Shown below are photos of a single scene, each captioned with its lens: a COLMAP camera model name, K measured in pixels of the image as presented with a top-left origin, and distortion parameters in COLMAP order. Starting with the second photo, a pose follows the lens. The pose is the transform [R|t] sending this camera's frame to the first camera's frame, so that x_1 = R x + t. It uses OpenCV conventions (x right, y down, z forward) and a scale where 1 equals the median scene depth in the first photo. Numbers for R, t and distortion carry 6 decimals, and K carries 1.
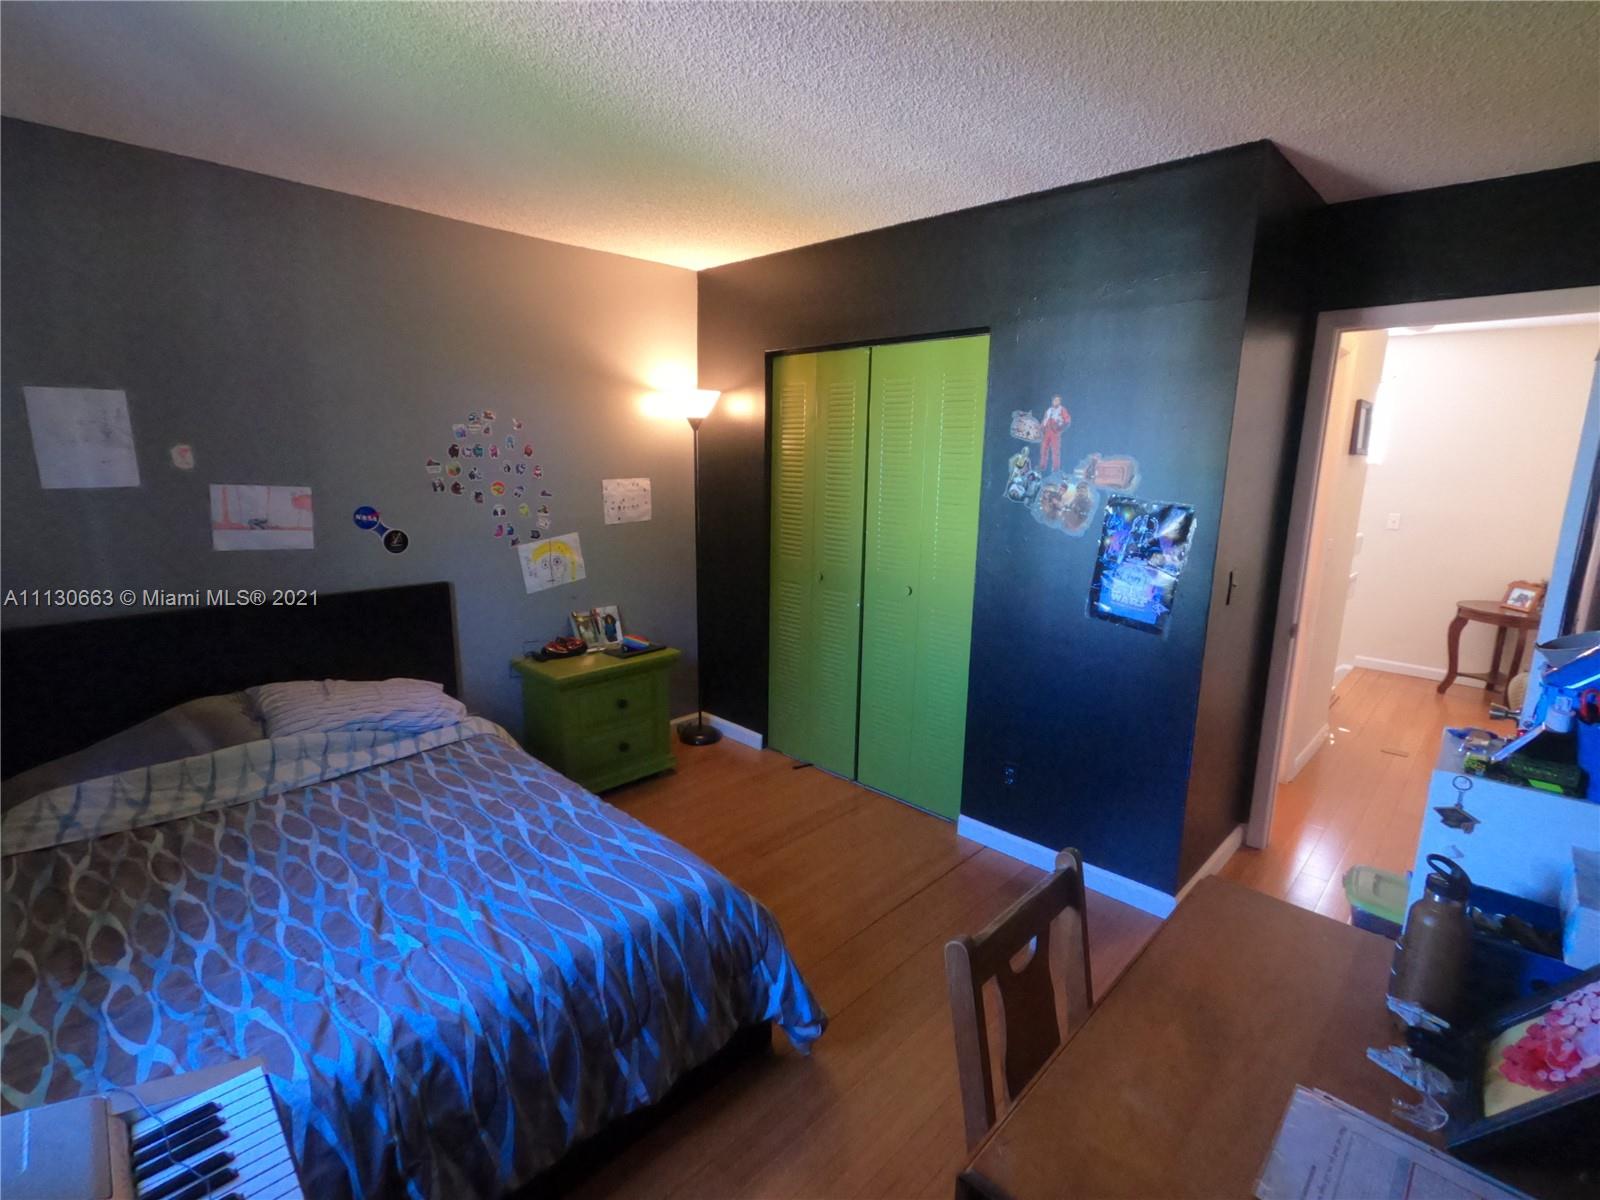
lens RADIAL K [[759.8, 0, 800.0], [0, 759.8, 600.0], [0, 0, 1]] dist [0.000650, 0.000945]
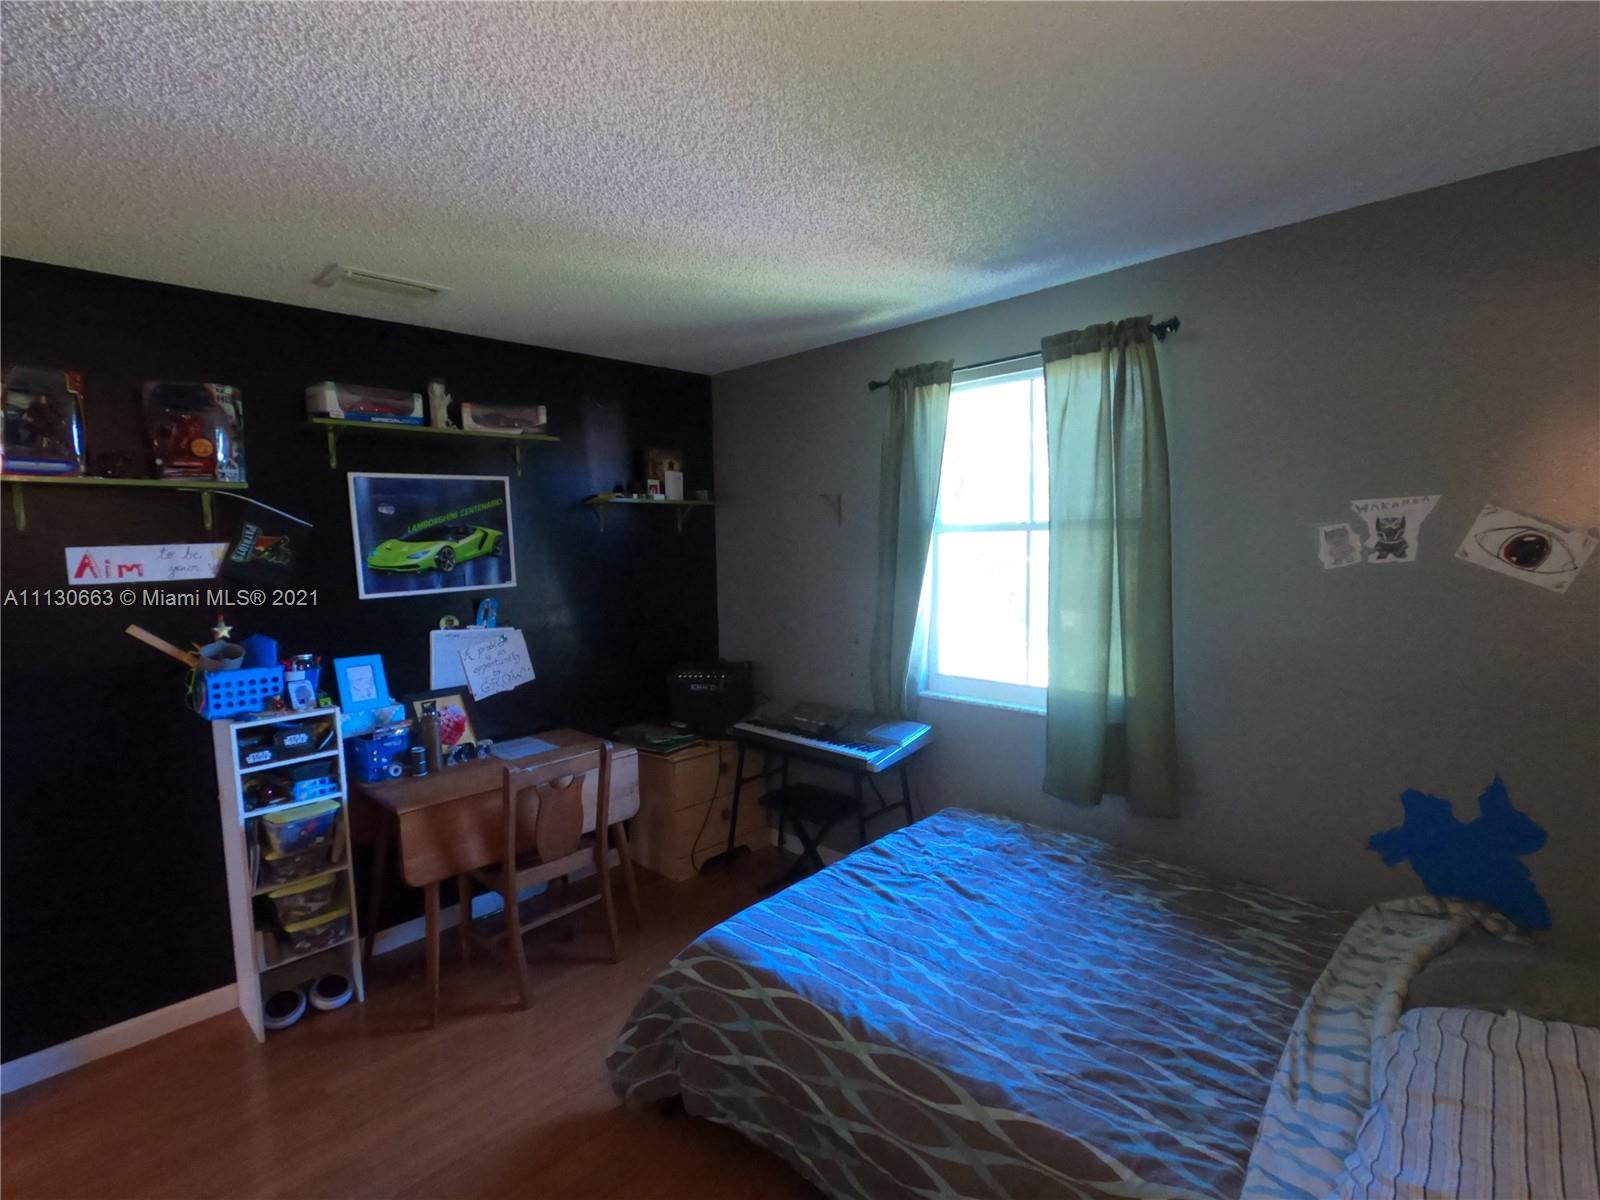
lens RADIAL K [[759.8, 0, 800.0], [0, 759.8, 600.0], [0, 0, 1]] dist [0.000650, 0.000945]
pose [[-0.999936, 0.011235, -0.001334, -0.154830], [0.010452, 0.962452, 0.271251, -0.249833], [0.004331, 0.271220, -0.962508, 1.208418]]
